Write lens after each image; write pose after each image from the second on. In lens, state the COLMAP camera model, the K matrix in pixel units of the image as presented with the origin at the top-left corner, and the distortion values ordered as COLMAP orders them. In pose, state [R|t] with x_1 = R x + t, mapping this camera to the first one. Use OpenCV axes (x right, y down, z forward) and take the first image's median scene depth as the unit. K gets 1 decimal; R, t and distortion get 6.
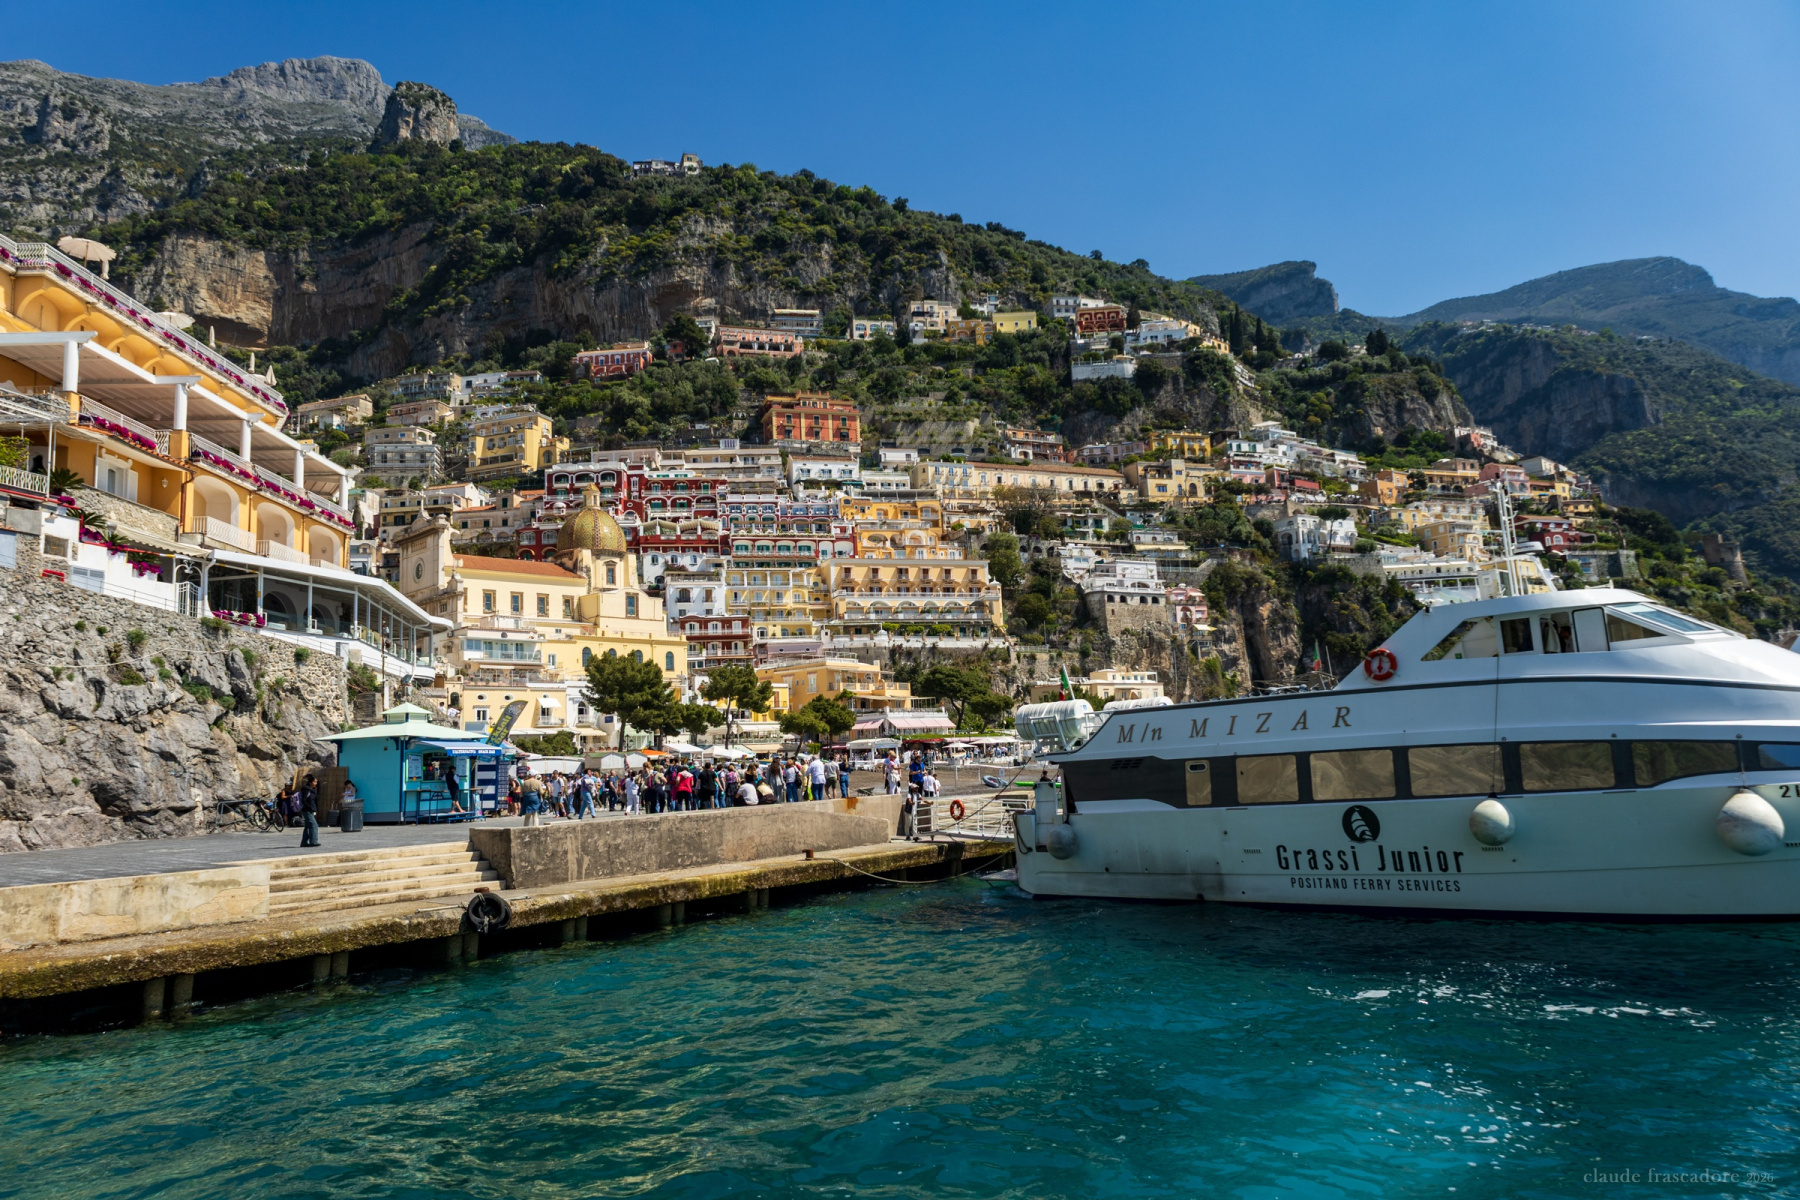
lens RADIAL K [[1220.6, 0, 923.2], [0, 1220.6, 609.3], [0, 0, 1]] dist [-0.004691, 0.002928]
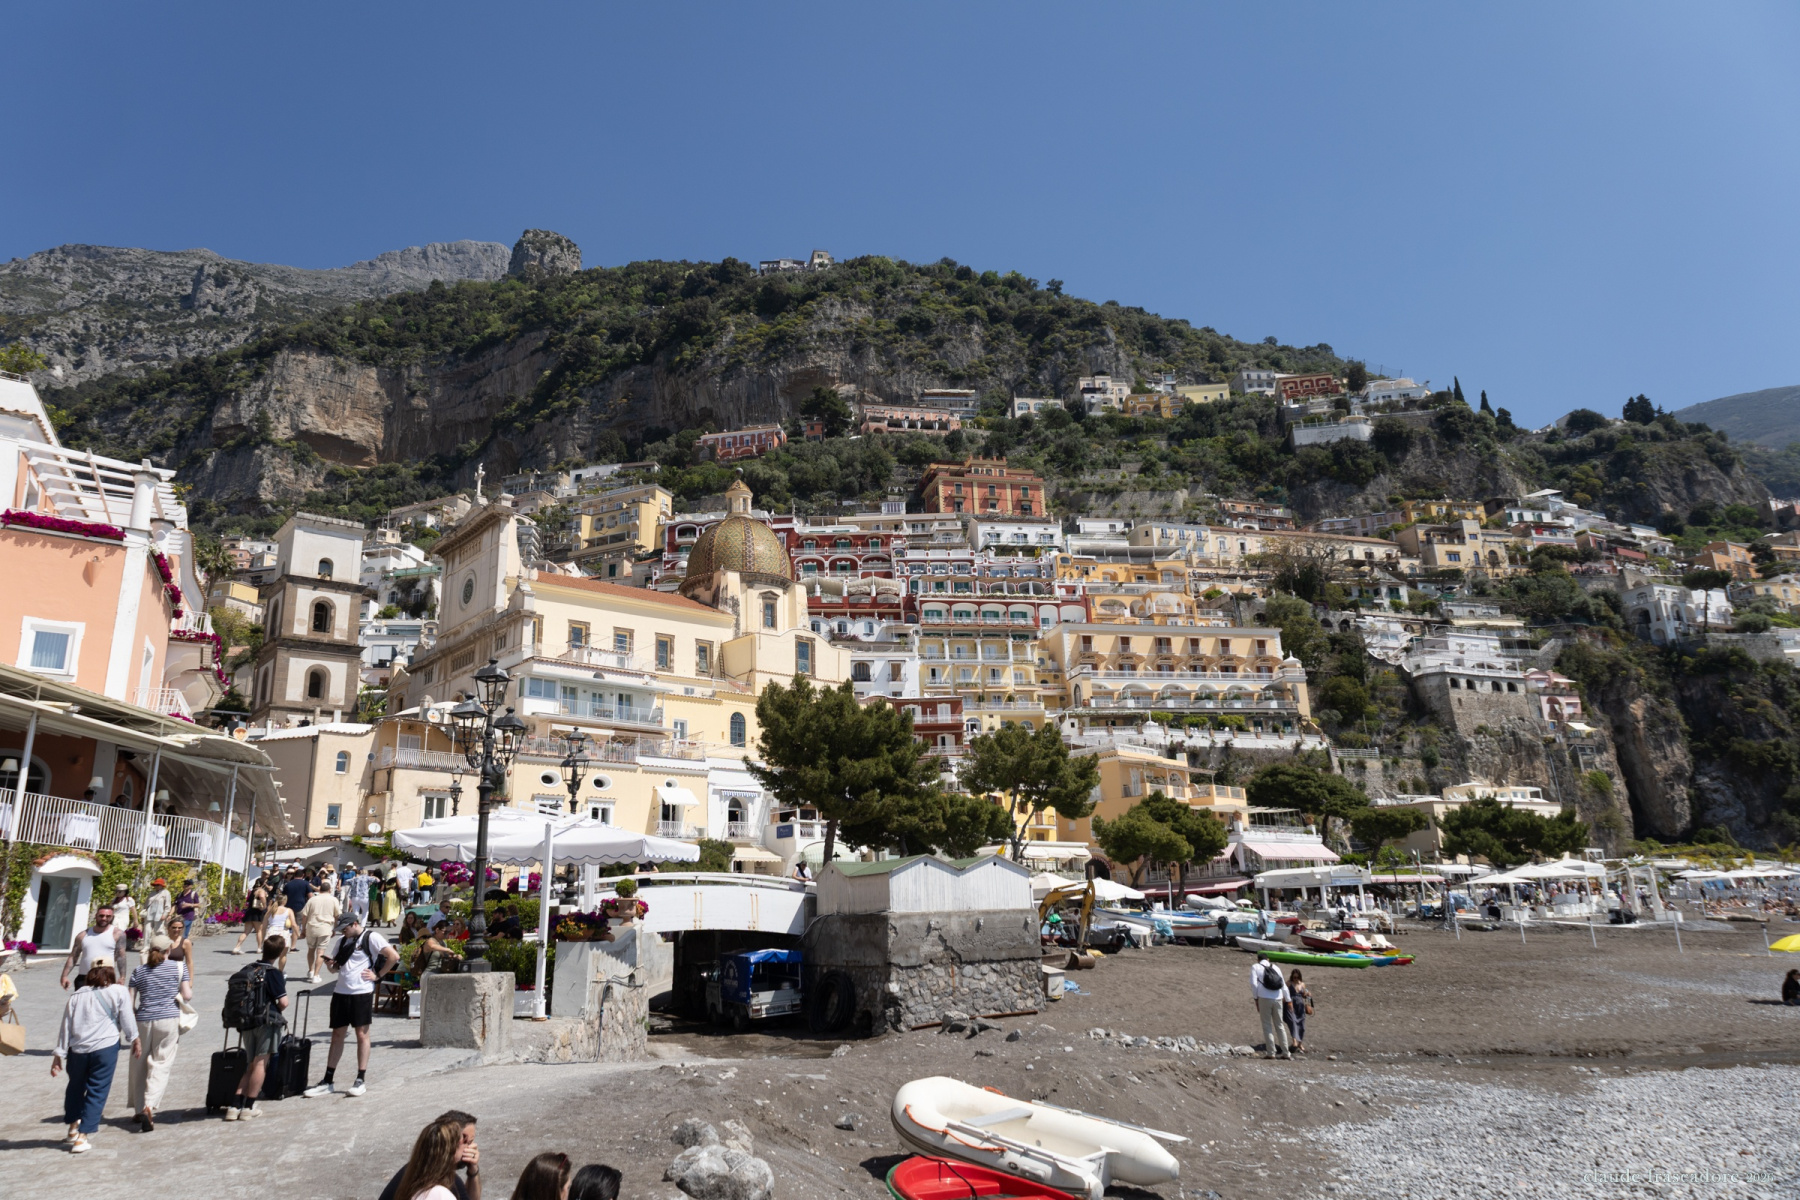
lens RADIAL K [[1193.3, 0, 907.7], [0, 1193.3, 600.4], [0, 0, 1]] dist [-0.013540, 0.001241]
pose [[0.995783, -0.018849, -0.089784, -0.078079], [0.005777, 0.989607, -0.143681, 0.032914], [0.091559, 0.142556, 0.985543, 0.239708]]
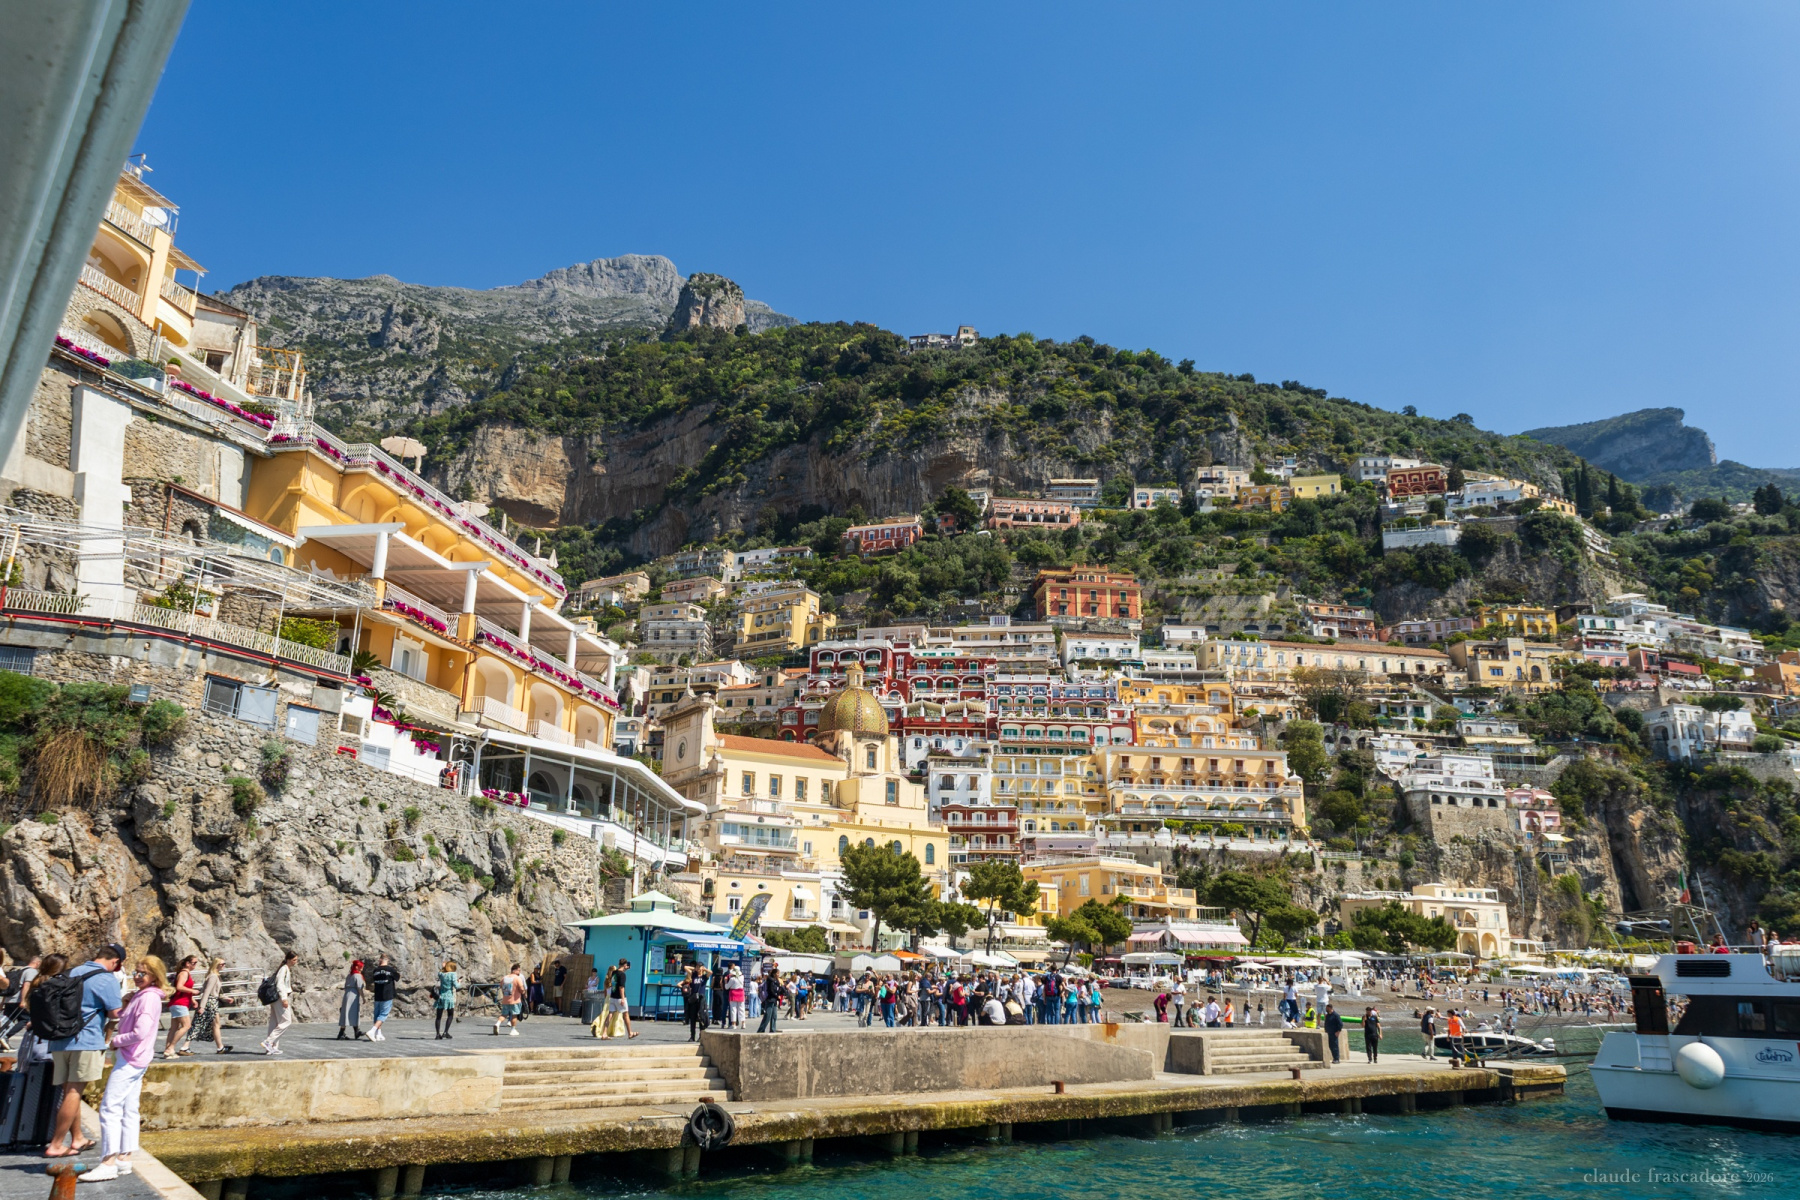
lens RADIAL K [[1323.8, 0, 900.7], [0, 1323.8, 592.1], [0, 0, 1]] dist [-0.003940, 0.011020]
pose [[0.972981, -0.005586, -0.230816, 0.002456], [-0.030121, 0.988093, -0.150882, -0.000941], [0.228910, 0.153757, 0.961228, -0.001578]]
